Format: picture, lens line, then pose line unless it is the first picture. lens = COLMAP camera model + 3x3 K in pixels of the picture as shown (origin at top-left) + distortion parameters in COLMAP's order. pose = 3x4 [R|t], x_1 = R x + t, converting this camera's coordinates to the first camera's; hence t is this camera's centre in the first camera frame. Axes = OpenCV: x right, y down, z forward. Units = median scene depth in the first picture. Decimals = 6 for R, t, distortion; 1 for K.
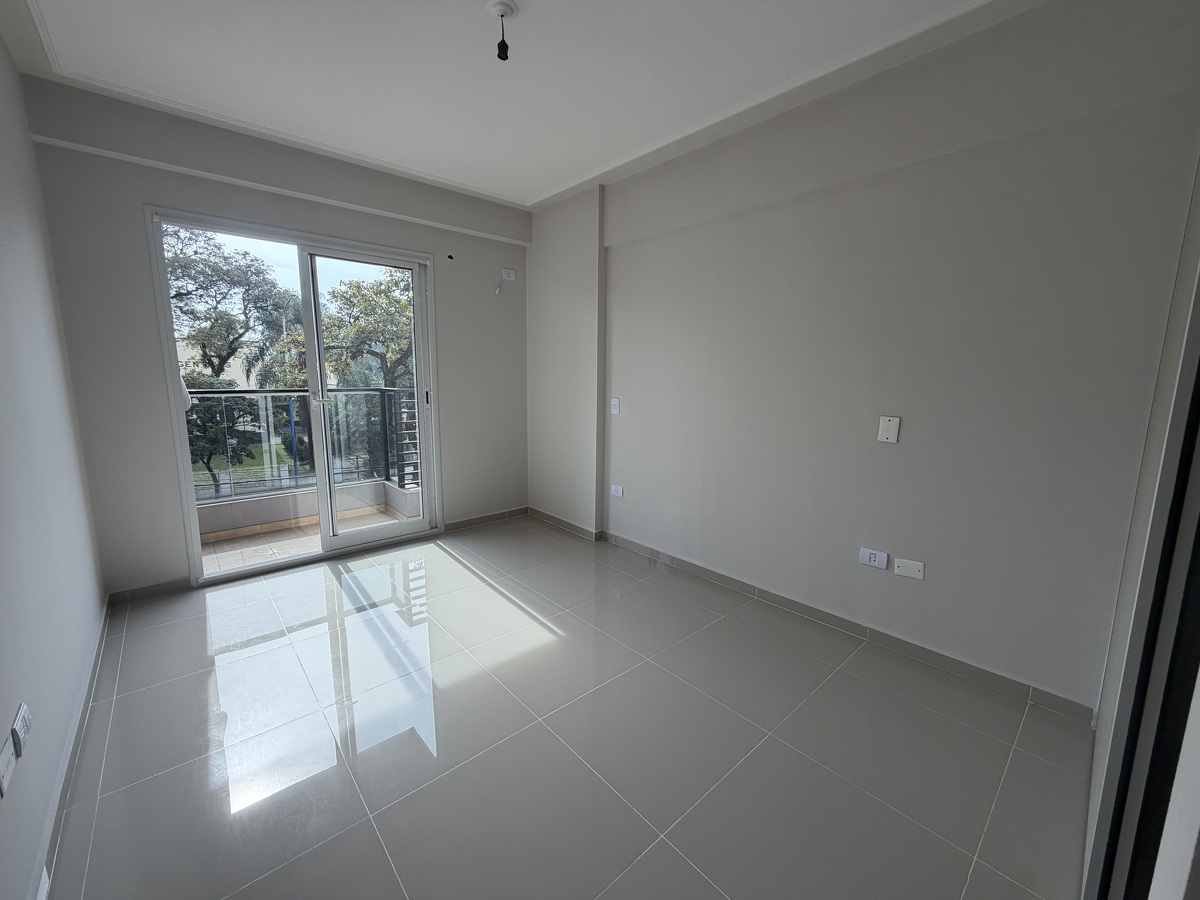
lens RADIAL K [[477.7, 0, 600.1], [0, 477.7, 447.2], [0, 0, 1]] dist [0.000470, 0.000512]
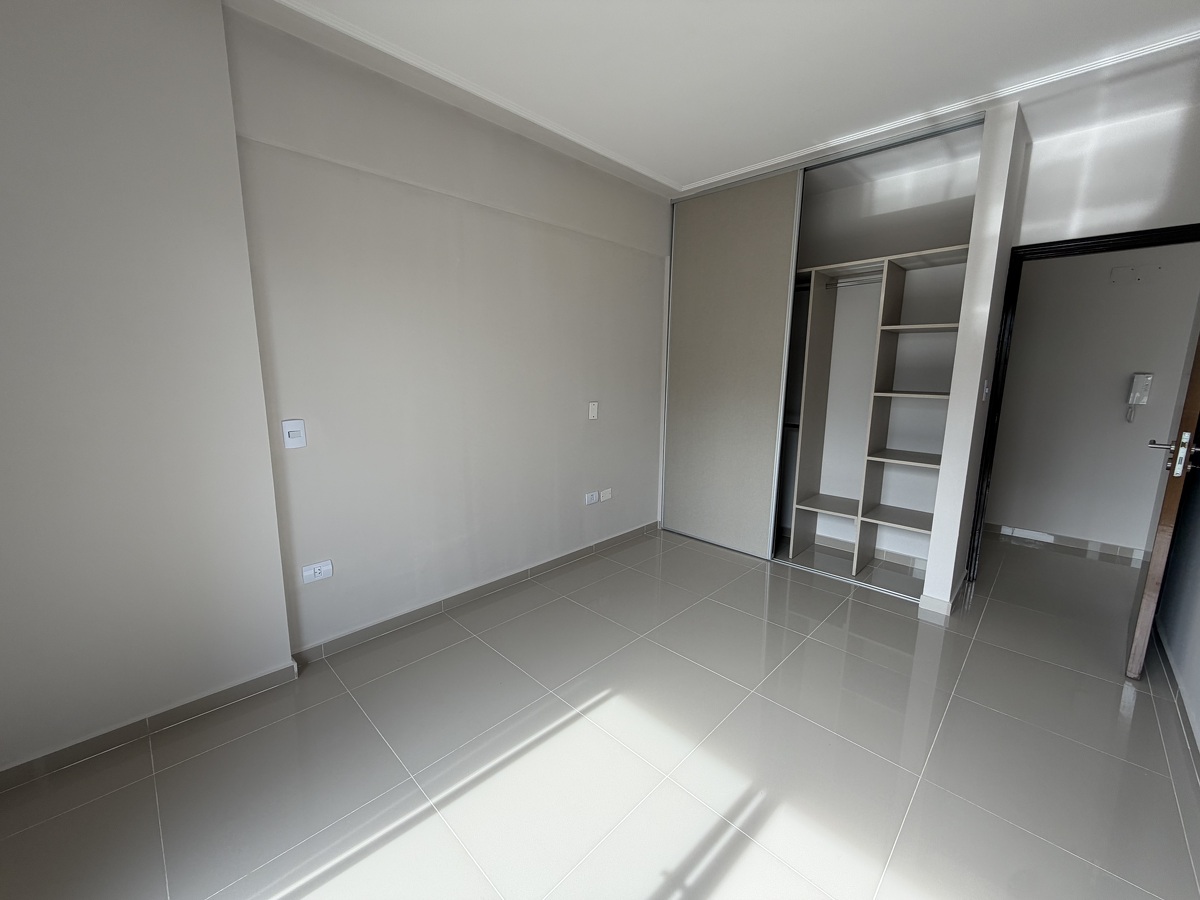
lens RADIAL K [[477.7, 0, 595.6], [0, 477.7, 448.3], [0, 0, 1]] dist [0.000470, 0.000512]
pose [[-0.058842, -0.179173, 0.982056, -0.843439], [0.141106, 0.972391, 0.185864, -0.189568], [-0.988244, 0.149510, -0.031935, 0.999361]]
